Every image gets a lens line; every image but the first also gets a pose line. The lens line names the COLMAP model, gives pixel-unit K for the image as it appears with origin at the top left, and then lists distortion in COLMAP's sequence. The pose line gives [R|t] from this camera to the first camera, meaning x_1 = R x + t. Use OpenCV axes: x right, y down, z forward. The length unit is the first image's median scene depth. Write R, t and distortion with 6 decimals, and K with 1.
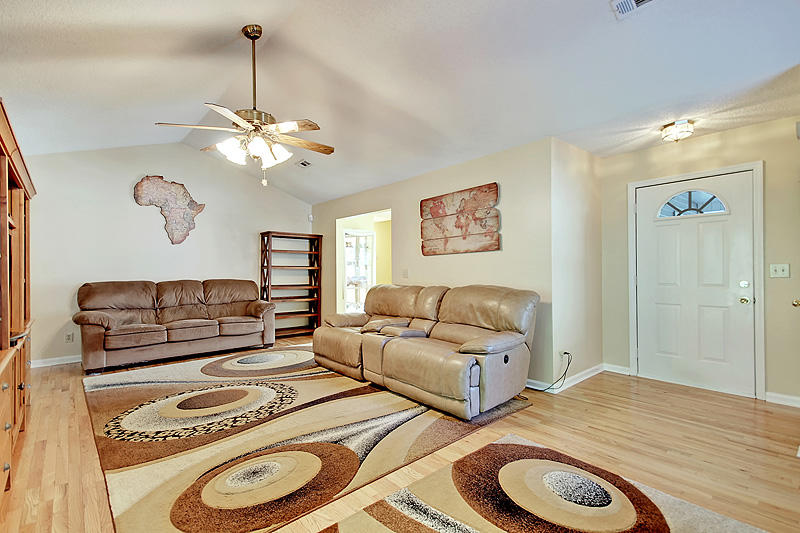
lens RADIAL K [[374.6, 0, 403.6], [0, 374.6, 267.5], [0, 0, 1]] dist [0.020191, -0.001277]
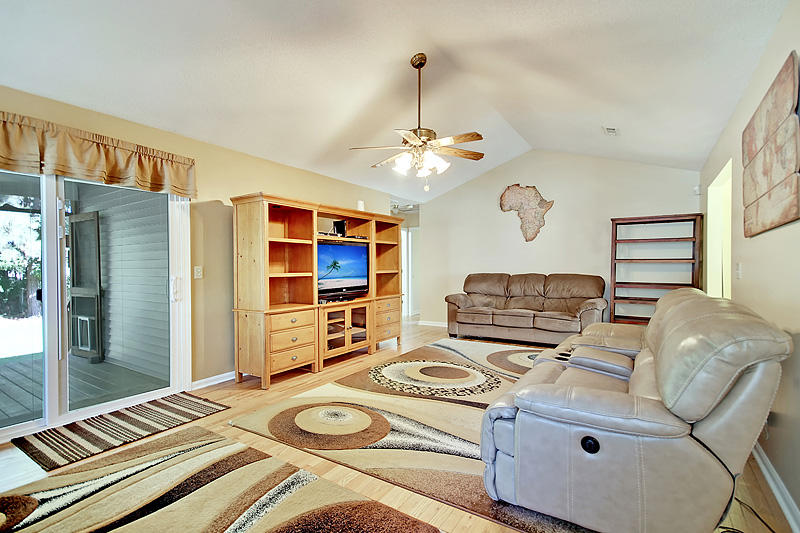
lens RADIAL K [[374.6, 0, 398.6], [0, 374.6, 267.8], [0, 0, 1]] dist [0.020191, -0.001277]
pose [[0.255717, 0.008393, -0.966715, 0.540600], [0.011930, 0.999859, 0.011836, -0.002067], [0.966678, -0.014560, 0.255581, 0.485416]]
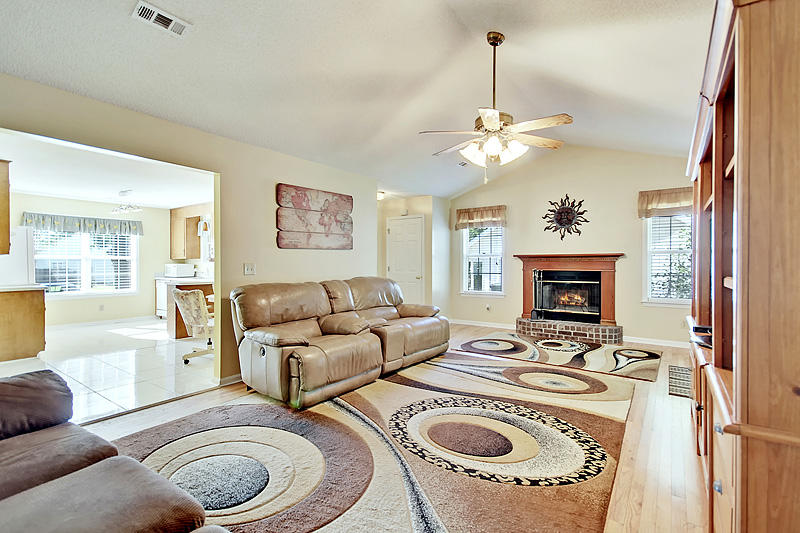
lens RADIAL K [[374.6, 0, 400.0], [0, 374.6, 270.3], [0, 0, 1]] dist [0.020191, -0.001277]
pose [[-0.221246, -0.007572, 0.975189, -1.031592], [0.002345, 0.999963, 0.008297, 0.014513], [-0.975215, 0.004123, -0.221220, 1.124766]]
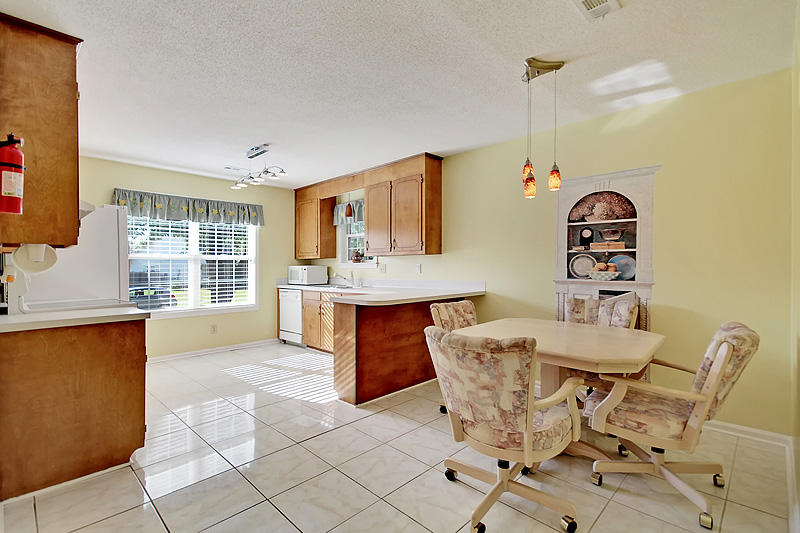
lens RADIAL K [[374.6, 0, 400.8], [0, 374.6, 265.9], [0, 0, 1]] dist [0.020191, -0.001277]
pose [[-0.076683, 0.007641, 0.997026, -0.076487], [0.007662, 0.999946, -0.007074, 0.006661], [-0.997026, 0.007097, -0.076737, 1.690365]]
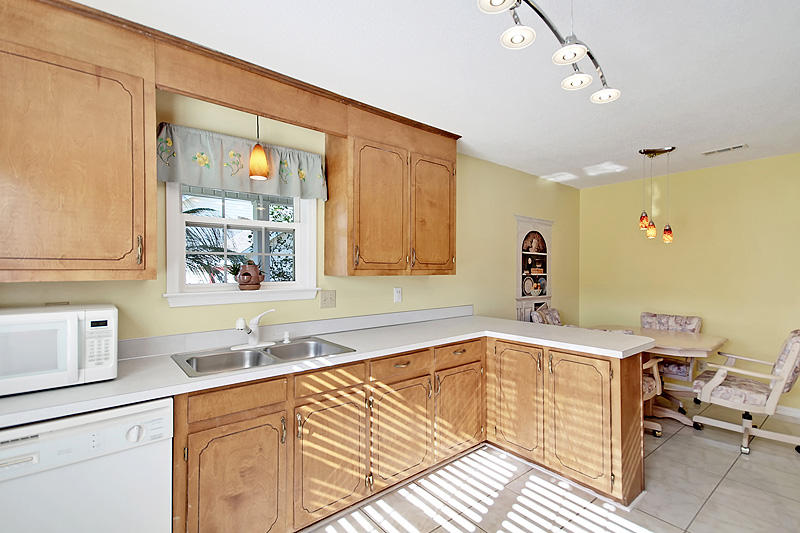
lens RADIAL K [[374.6, 0, 396.6], [0, 374.6, 269.1], [0, 0, 1]] dist [0.020191, -0.001277]
pose [[-0.999154, 0.009400, 0.040027, 0.717192], [0.009169, 0.999940, -0.005937, -0.026737], [-0.040080, -0.005565, -0.999181, 2.126295]]
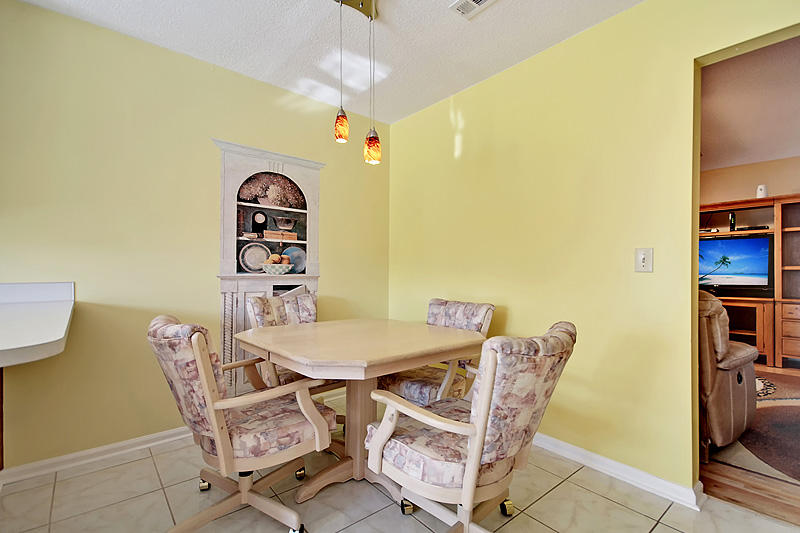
lens RADIAL K [[374.6, 0, 390.9], [0, 374.6, 275.9], [0, 0, 1]] dist [0.020191, -0.001277]
pose [[-0.999154, 0.007052, 0.040528, 0.292538], [0.007680, 0.999852, 0.015370, 0.022341], [-0.040414, 0.015668, -0.999060, 1.835529]]
